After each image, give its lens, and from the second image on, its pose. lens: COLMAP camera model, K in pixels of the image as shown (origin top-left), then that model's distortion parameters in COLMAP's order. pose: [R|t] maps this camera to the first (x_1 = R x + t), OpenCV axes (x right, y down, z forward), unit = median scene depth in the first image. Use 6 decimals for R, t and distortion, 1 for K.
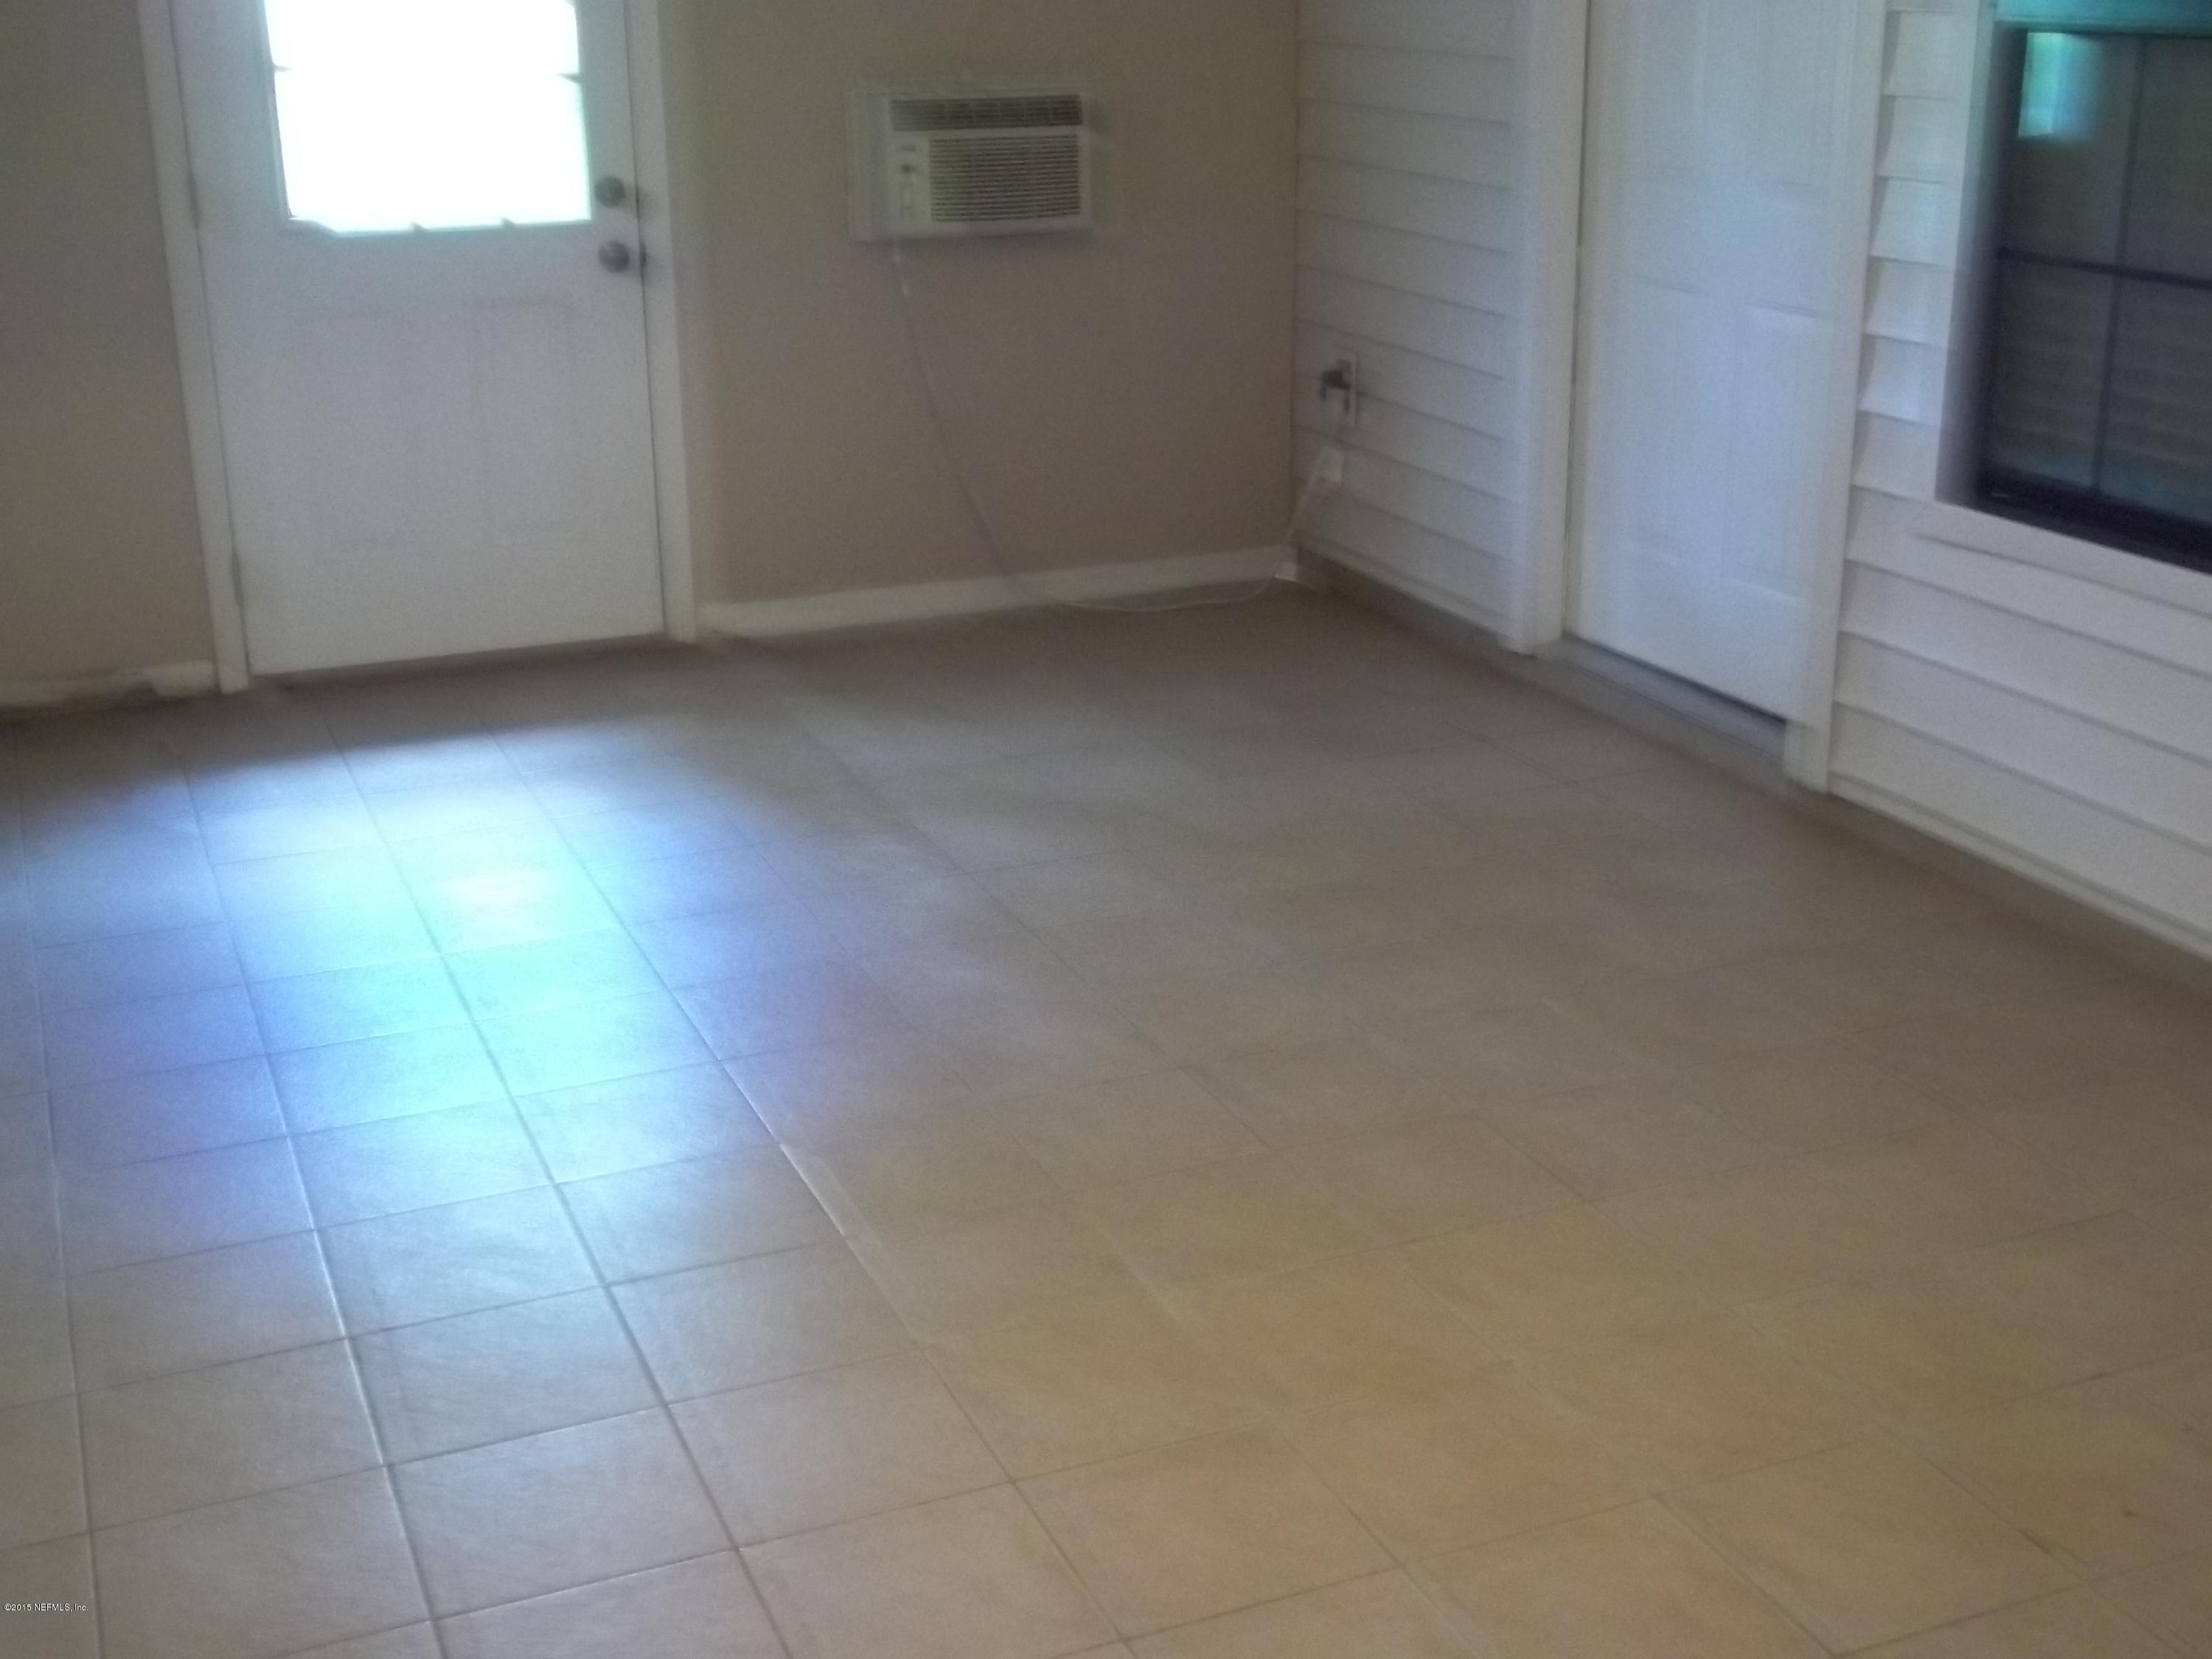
lens RADIAL K [[2380.3, 0, 1106.0], [0, 2380.3, 829.5], [0, 0, 1]] dist [-0.215538, -0.002423]
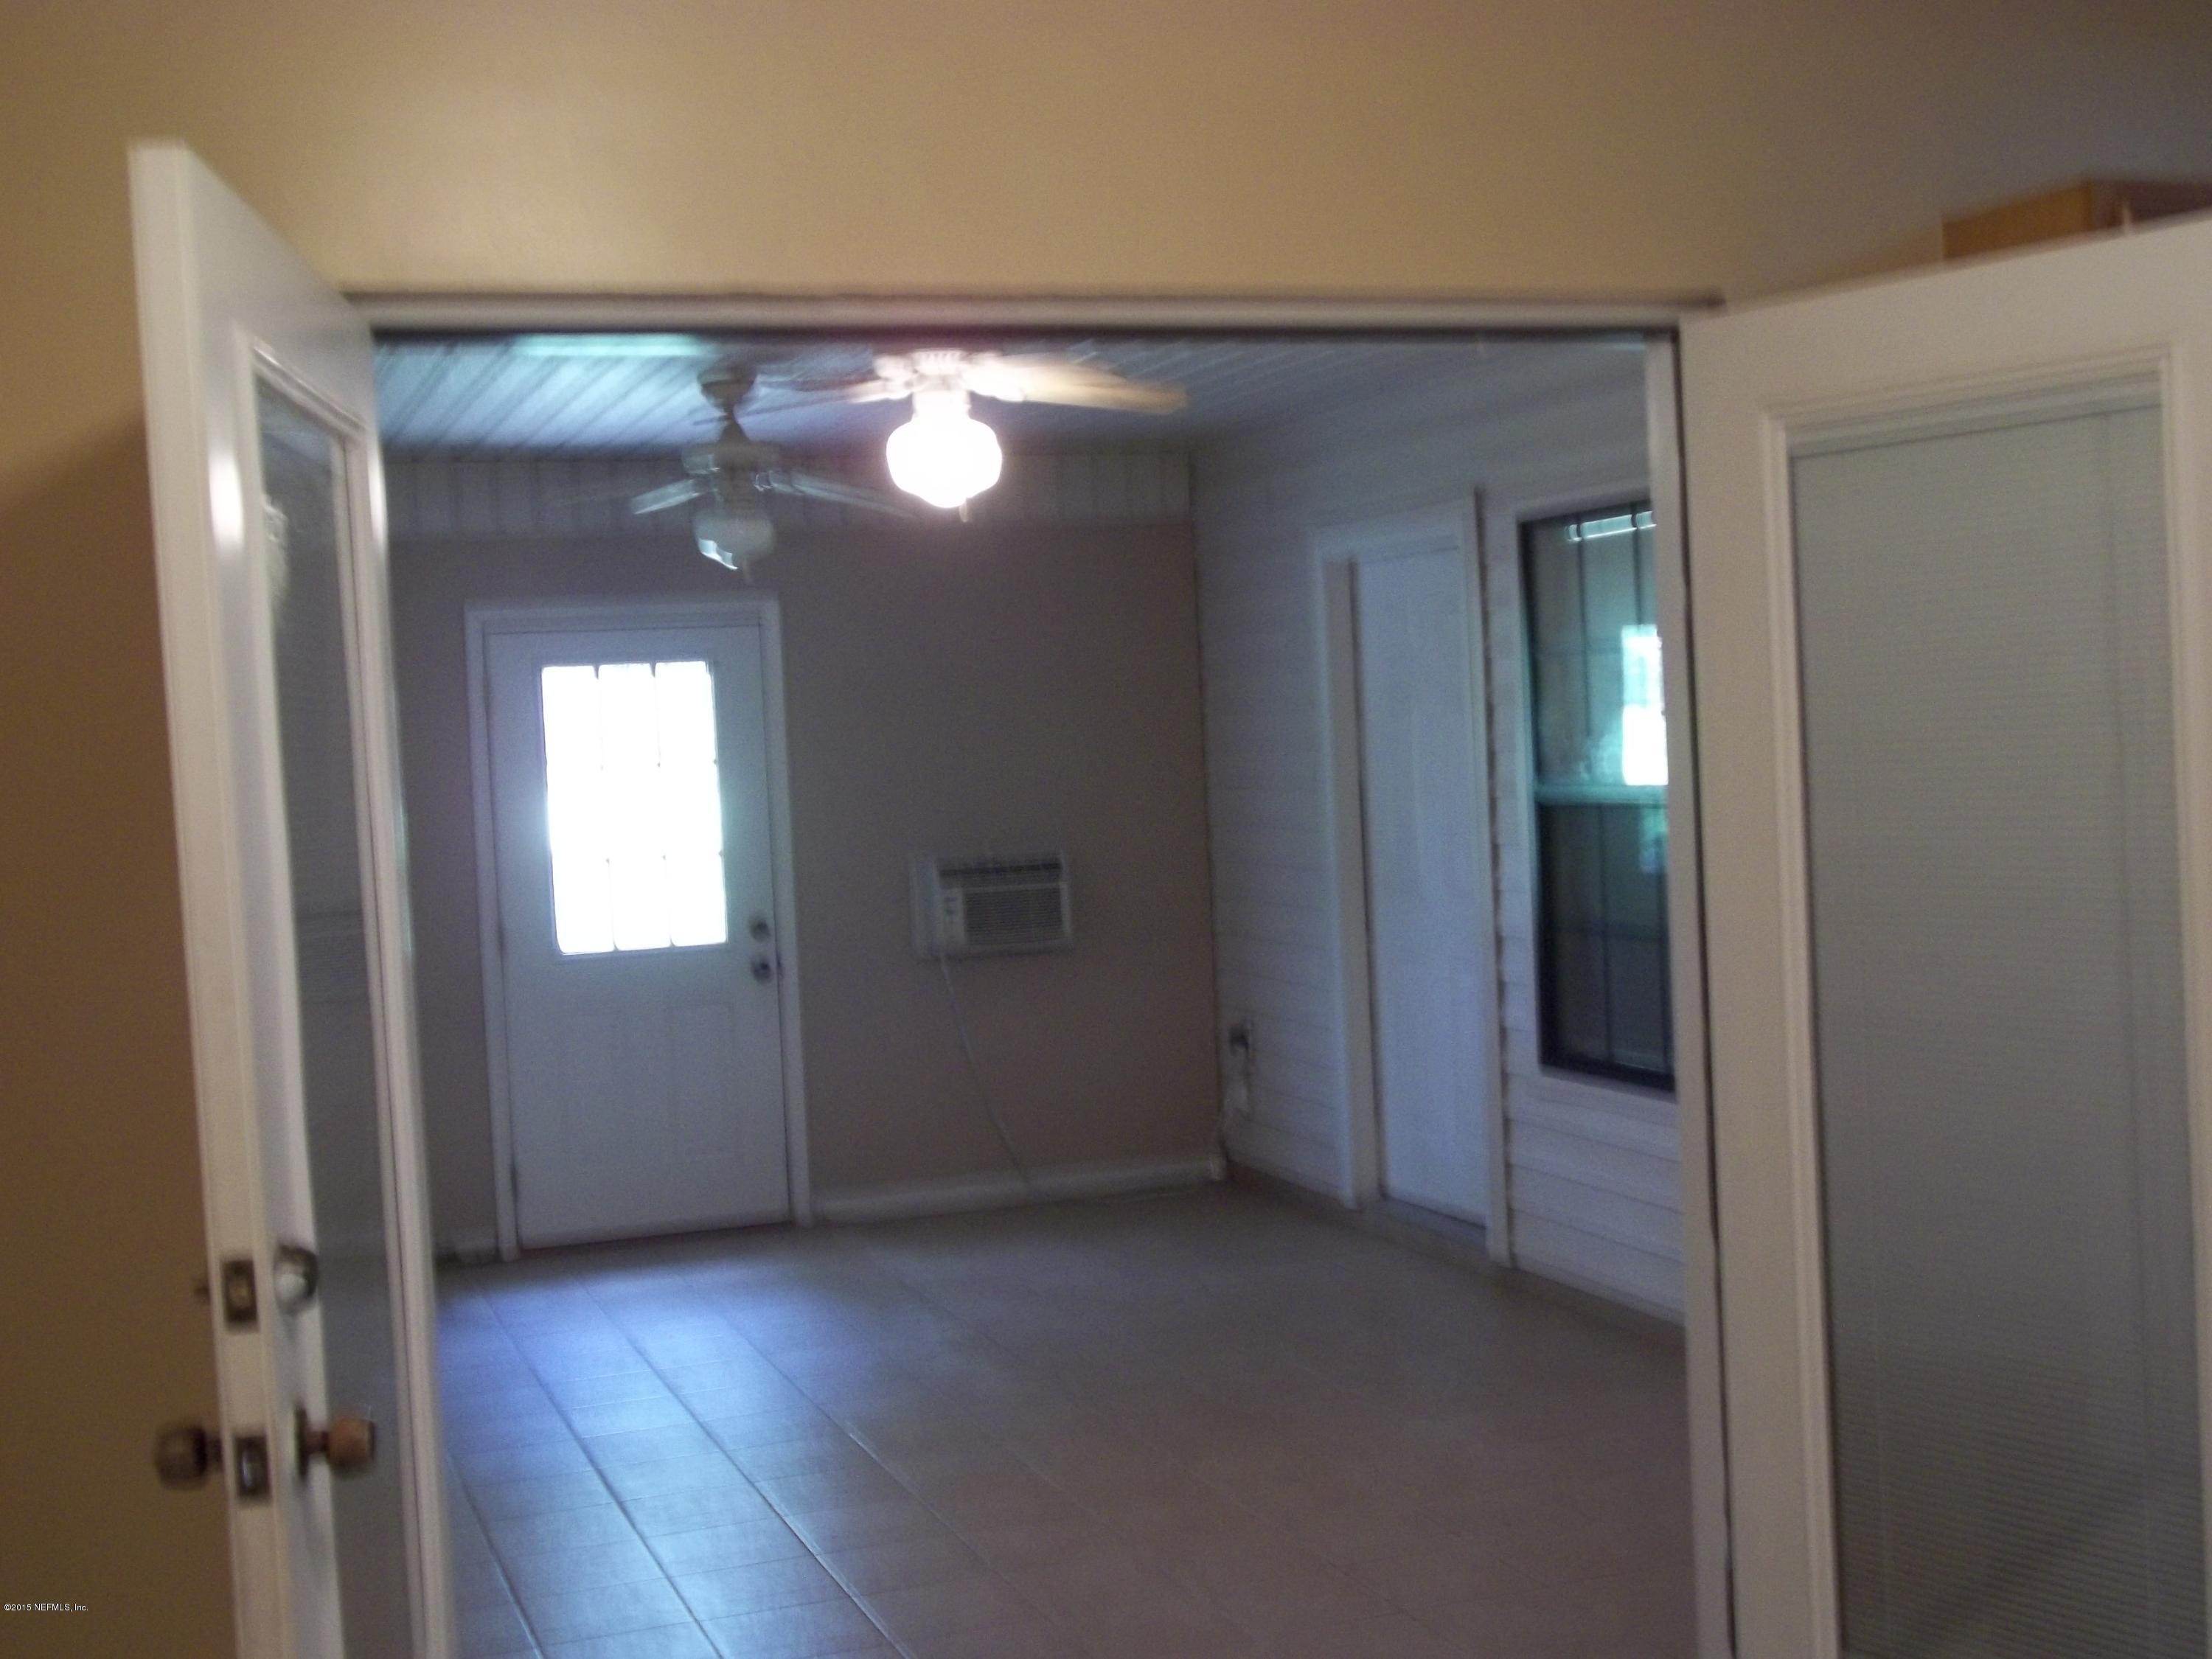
lens RADIAL K [[2570.1, 0, 1114.6], [0, 2570.1, 807.0], [0, 0, 1]] dist [-0.017724, 0.000928]
pose [[0.997474, -0.045012, -0.054944, 0.130246], [0.026577, 0.953892, -0.298972, 0.174516], [0.065868, 0.296757, 0.952679, -0.672405]]
